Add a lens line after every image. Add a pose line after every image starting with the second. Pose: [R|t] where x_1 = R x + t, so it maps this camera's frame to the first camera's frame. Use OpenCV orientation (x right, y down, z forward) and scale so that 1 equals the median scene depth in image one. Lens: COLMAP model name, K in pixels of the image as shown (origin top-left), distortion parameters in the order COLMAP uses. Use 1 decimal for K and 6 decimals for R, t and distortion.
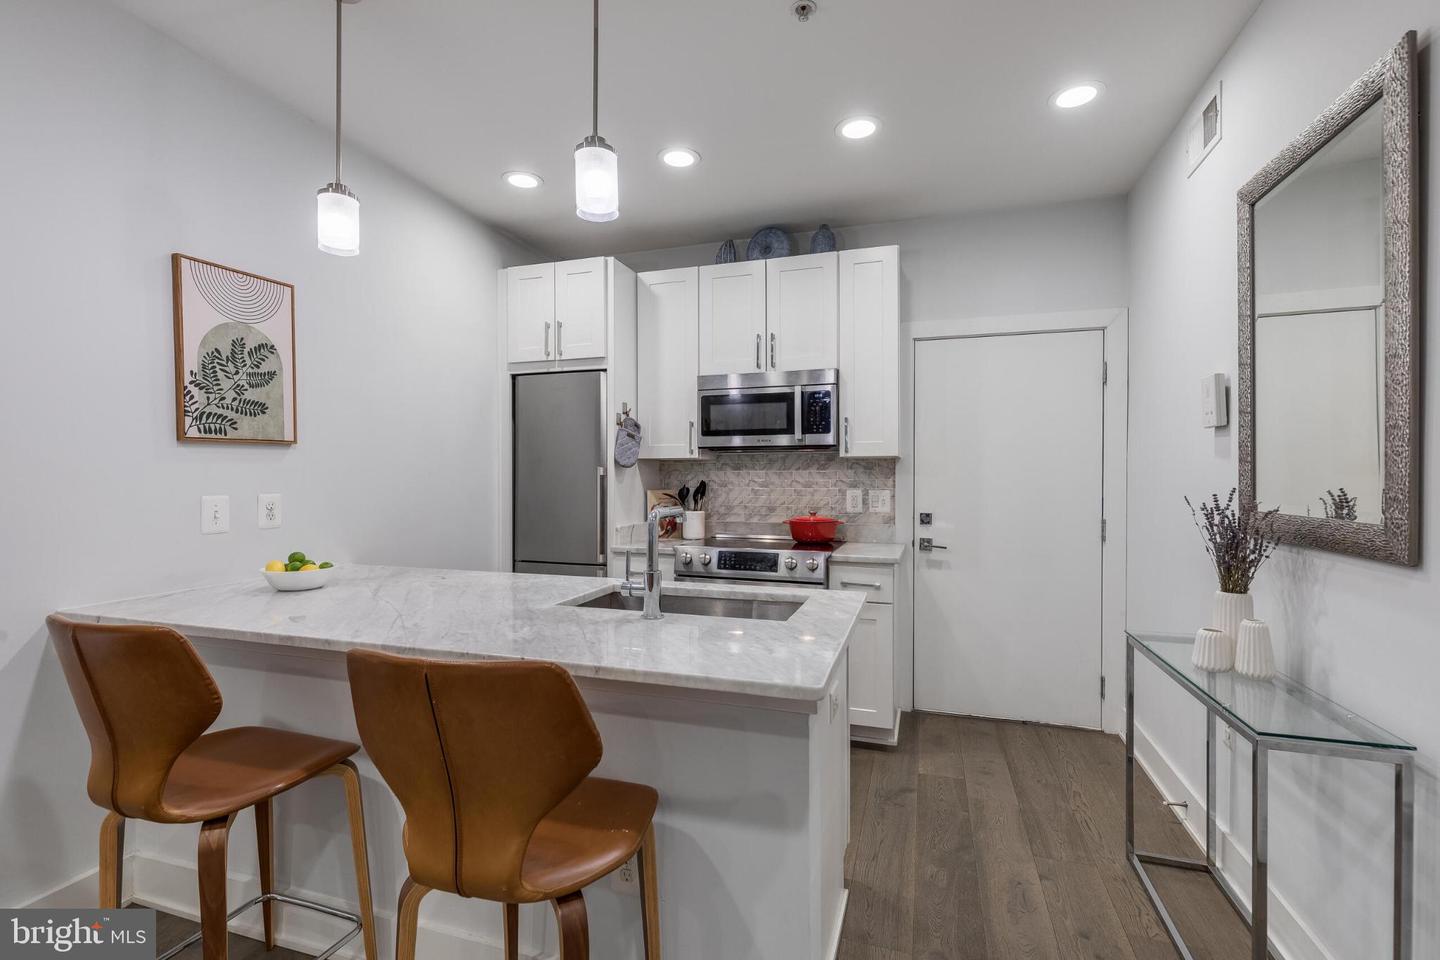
lens RADIAL K [[646.7, 0, 720.0], [0, 646.7, 480.0], [0, 0, 1]] dist [0.003224, -0.000047]
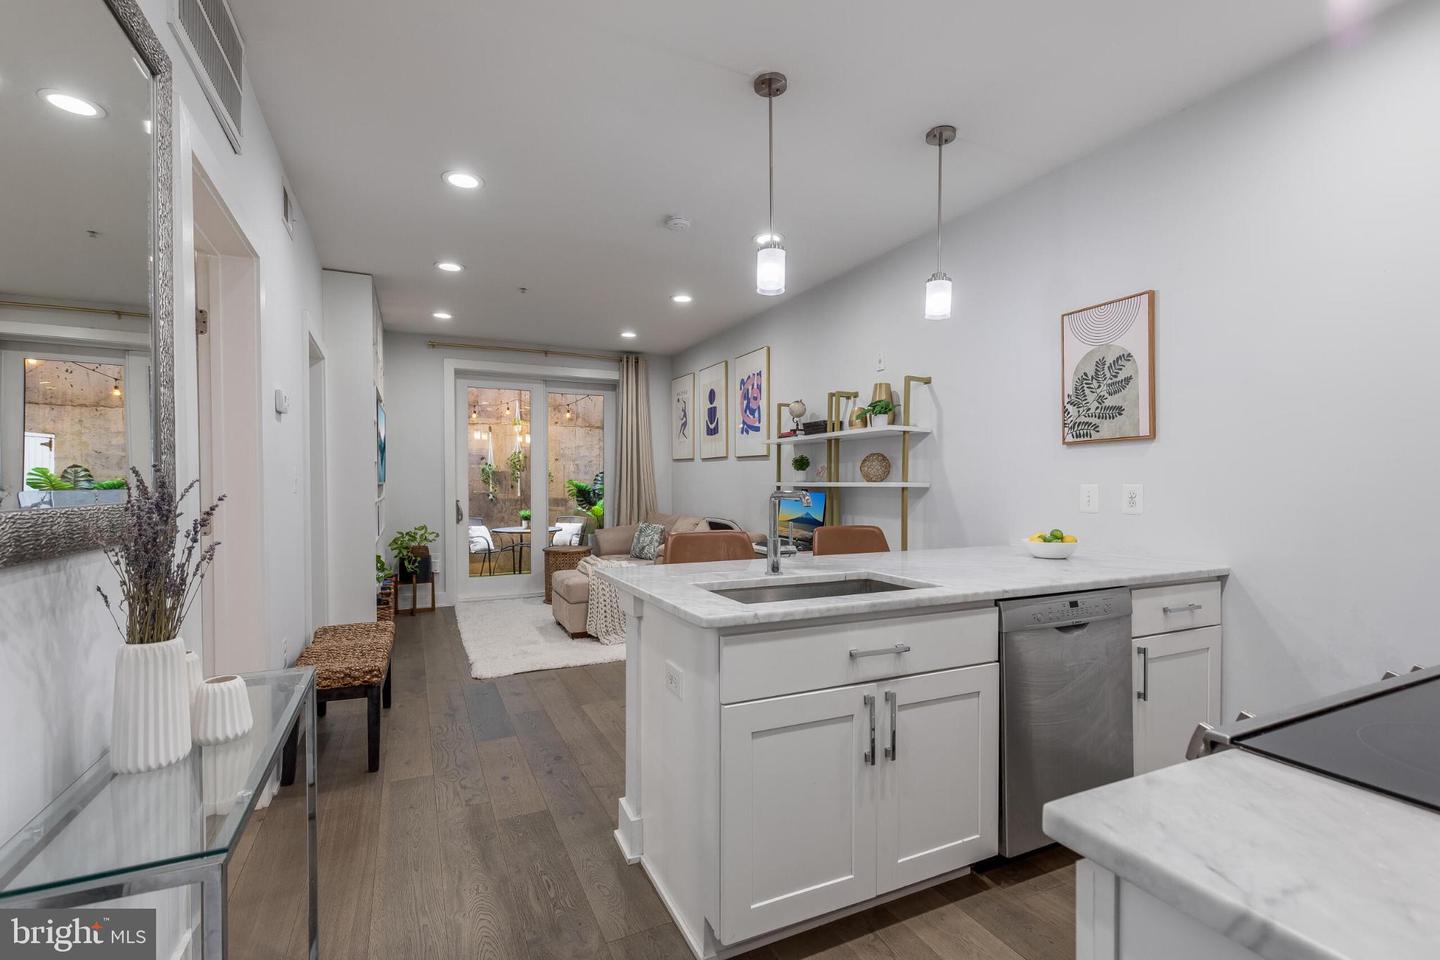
lens RADIAL K [[641.6, 0, 721.6], [0, 641.6, 495.5], [0, 0, 1]] dist [0.001391, -0.000061]
pose [[-0.726158, 0.014388, -0.687377, 0.441577], [-0.004376, 0.999664, 0.025548, 0.011610], [0.687514, 0.021560, -0.725851, 0.963477]]
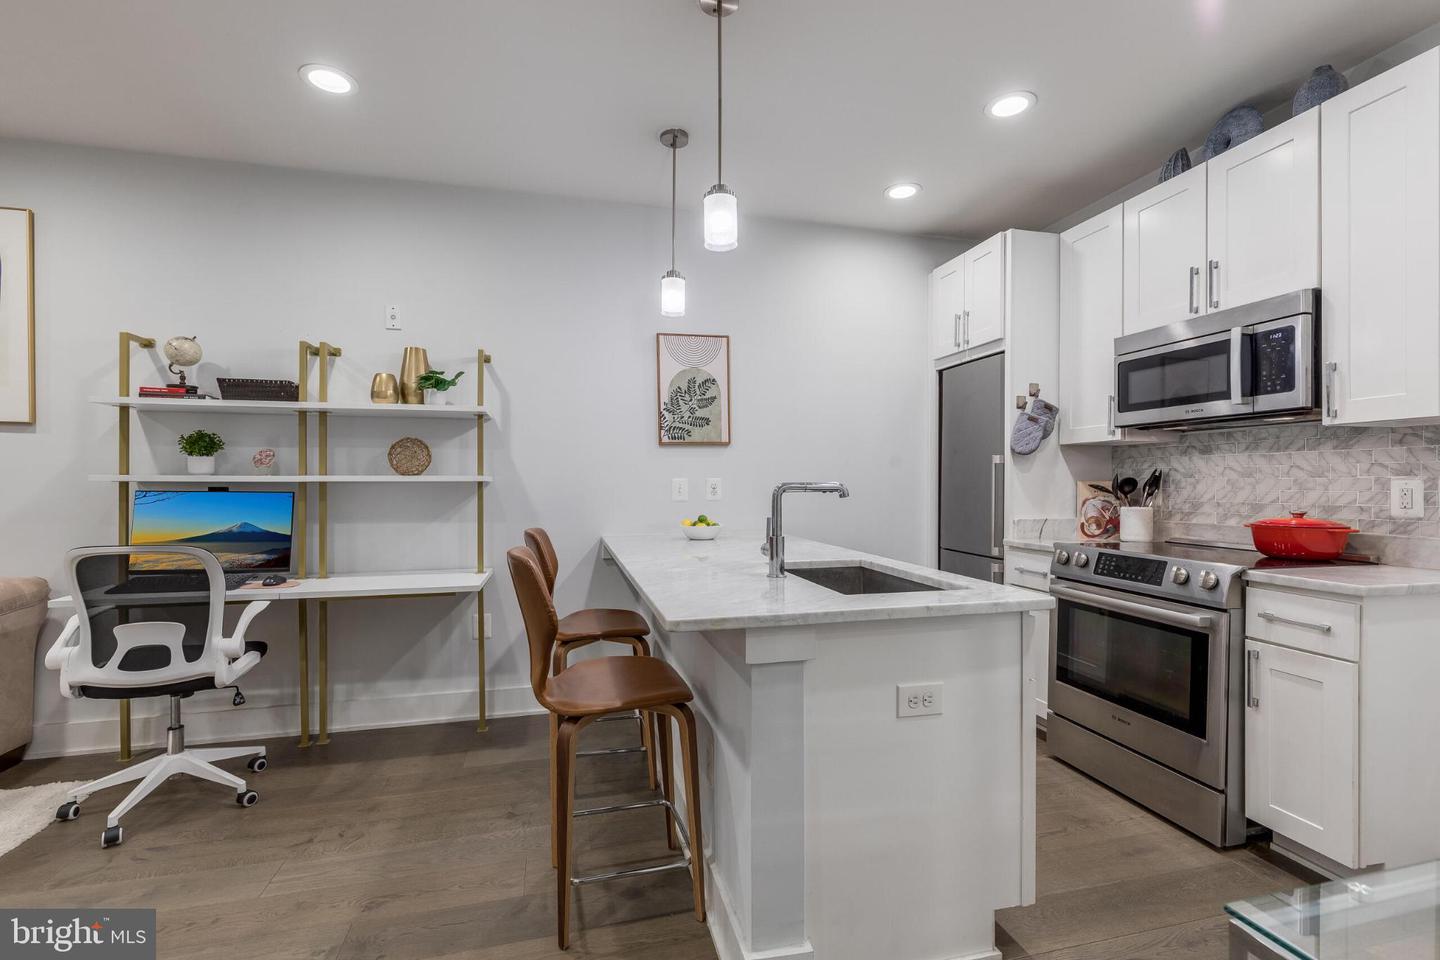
lens RADIAL K [[643.3, 0, 716.6], [0, 643.3, 486.7], [0, 0, 1]] dist [0.003314, 0.000068]
pose [[0.526993, 0.006584, -0.849844, 0.420545], [-0.005015, 0.999977, 0.004637, 0.025201], [0.849855, 0.001818, 0.527013, 0.159053]]
